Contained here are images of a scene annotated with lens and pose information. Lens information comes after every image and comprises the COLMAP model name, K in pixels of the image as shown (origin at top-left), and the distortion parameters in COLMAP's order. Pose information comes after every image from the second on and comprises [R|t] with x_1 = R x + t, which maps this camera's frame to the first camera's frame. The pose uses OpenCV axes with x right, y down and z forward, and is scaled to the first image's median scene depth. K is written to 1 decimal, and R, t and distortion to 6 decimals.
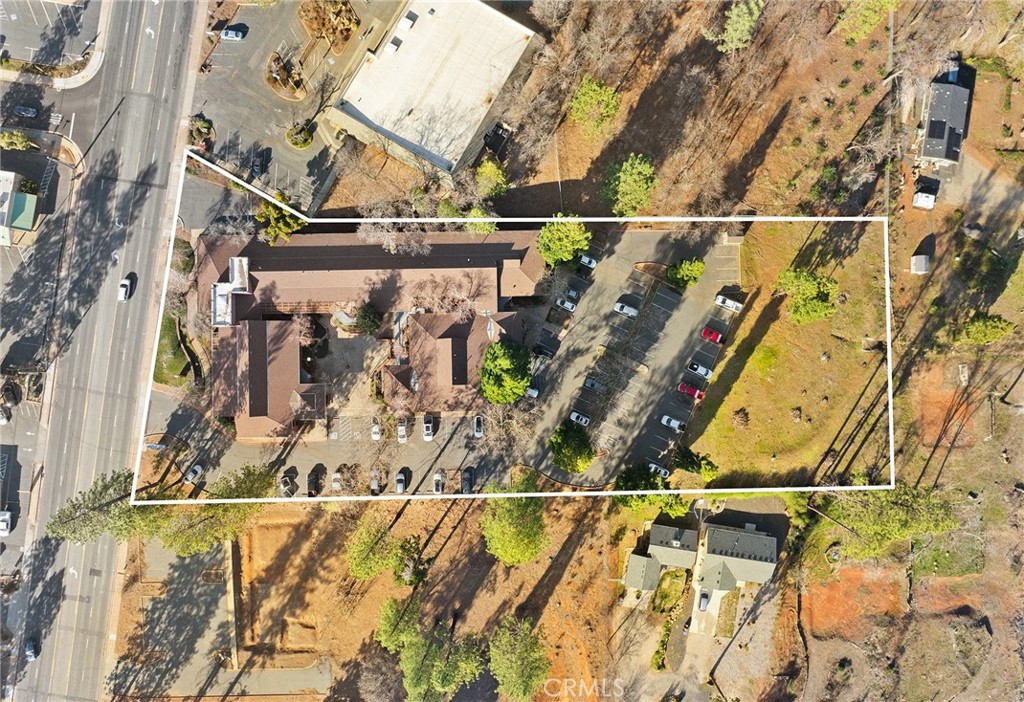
lens RADIAL K [[723.5, 0, 512.0], [0, 723.5, 351.0], [0, 0, 1]] dist [-0.072587, 0.053397]
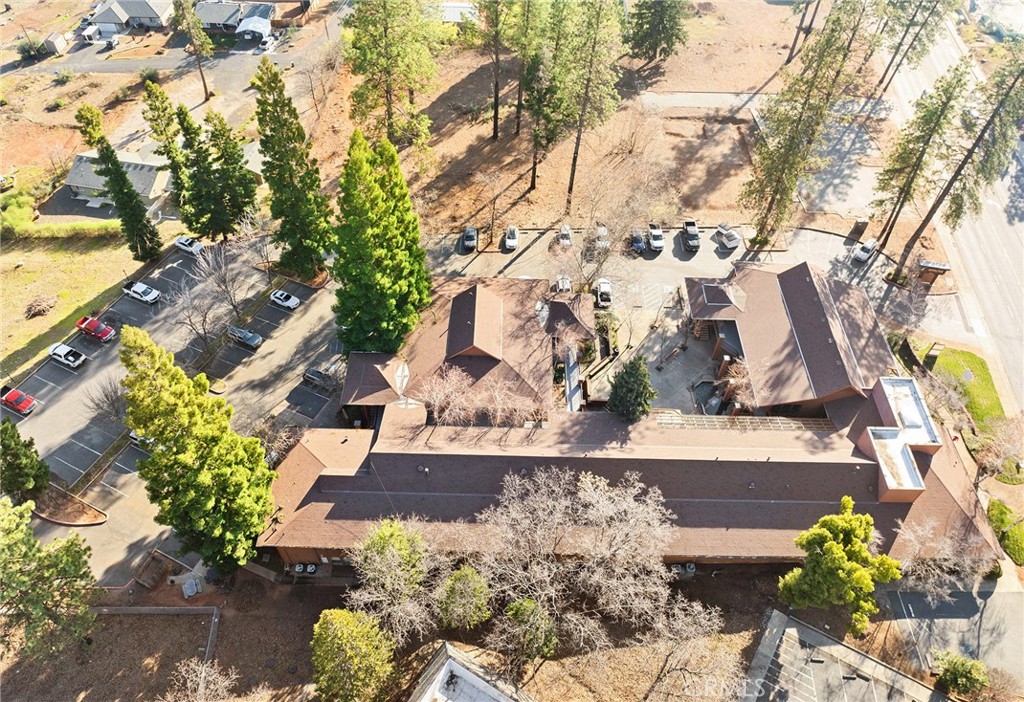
lens RADIAL K [[723.5, 0, 512.0], [0, 723.5, 351.0], [0, 0, 1]] dist [-0.072587, 0.053397]
pose [[-0.997618, -0.064439, -0.024620, -0.096211], [0.031808, -0.746404, 0.664732, -0.366623], [-0.061211, 0.662365, 0.746676, 0.570845]]
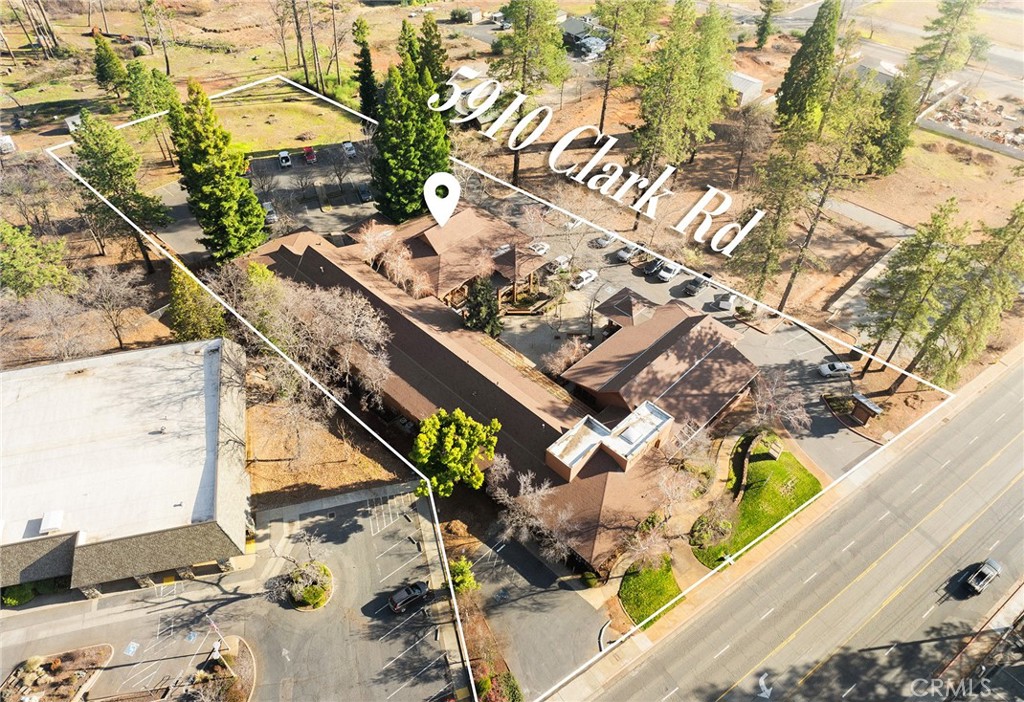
lens RADIAL K [[723.5, 0, 512.0], [0, 723.5, 351.0], [0, 0, 1]] dist [-0.072587, 0.053397]
pose [[-0.696460, -0.536416, 0.476657, -0.544366], [0.715371, -0.466735, 0.520003, -0.380460], [-0.056466, 0.703148, 0.708798, 0.531660]]
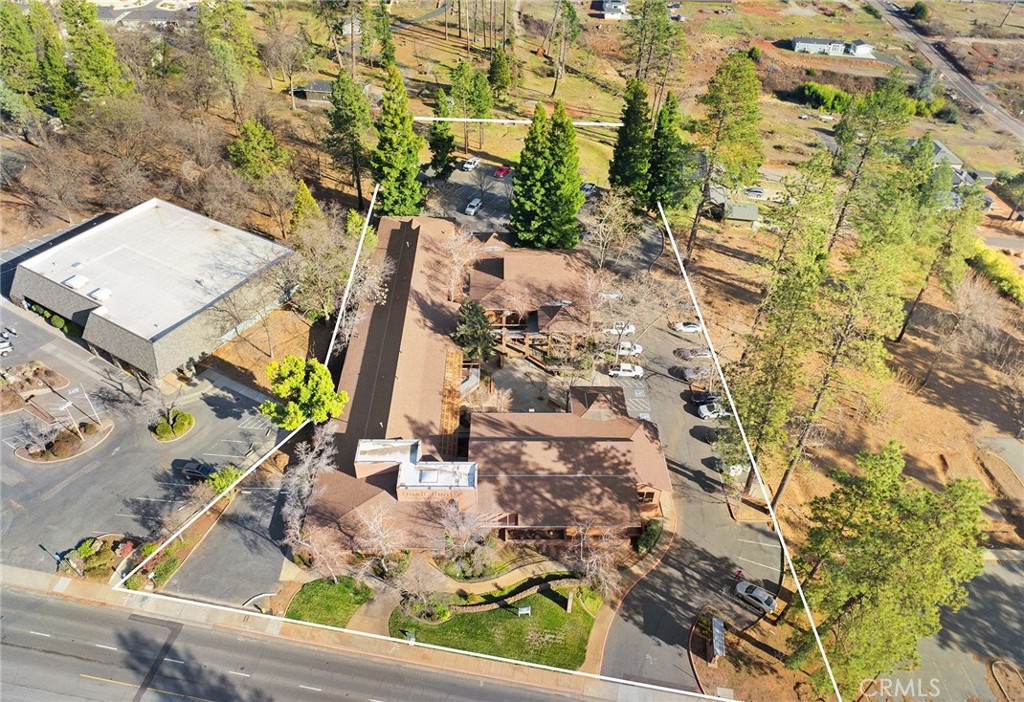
lens RADIAL K [[723.5, 0, 512.0], [0, 723.5, 351.0], [0, 0, 1]] dist [-0.072587, 0.053397]
pose [[0.006064, -0.663093, 0.748512, -0.717025], [0.998875, 0.039221, 0.026654, -0.025030], [-0.047032, 0.747508, 0.662585, 0.530384]]
